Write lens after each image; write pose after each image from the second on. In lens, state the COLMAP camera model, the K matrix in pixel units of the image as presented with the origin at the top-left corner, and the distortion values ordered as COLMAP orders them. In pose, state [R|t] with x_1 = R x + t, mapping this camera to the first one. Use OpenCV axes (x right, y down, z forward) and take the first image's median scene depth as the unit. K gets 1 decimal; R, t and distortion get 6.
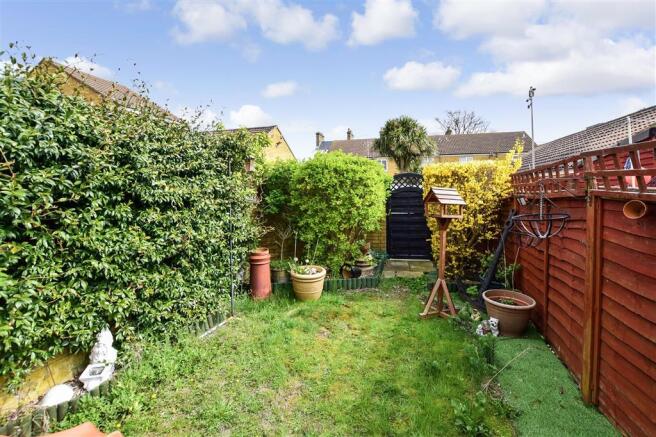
lens RADIAL K [[303.7, 0, 346.0], [0, 303.7, 187.4], [0, 0, 1]] dist [-0.011910, 0.000359]
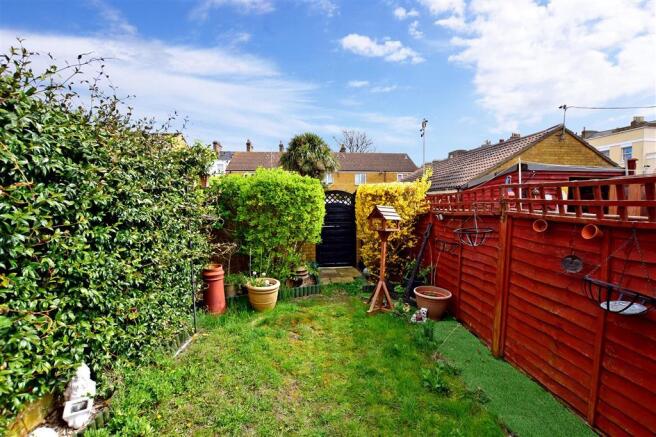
lens RADIAL K [[292.3, 0, 336.5], [0, 292.3, 220.4], [0, 0, 1]] dist [-0.009607, 0.000997]
pose [[0.949307, -0.008391, 0.314238, -0.245397], [-0.013853, 0.997556, 0.068489, -0.020220], [-0.314045, -0.069370, 0.946870, -0.034340]]
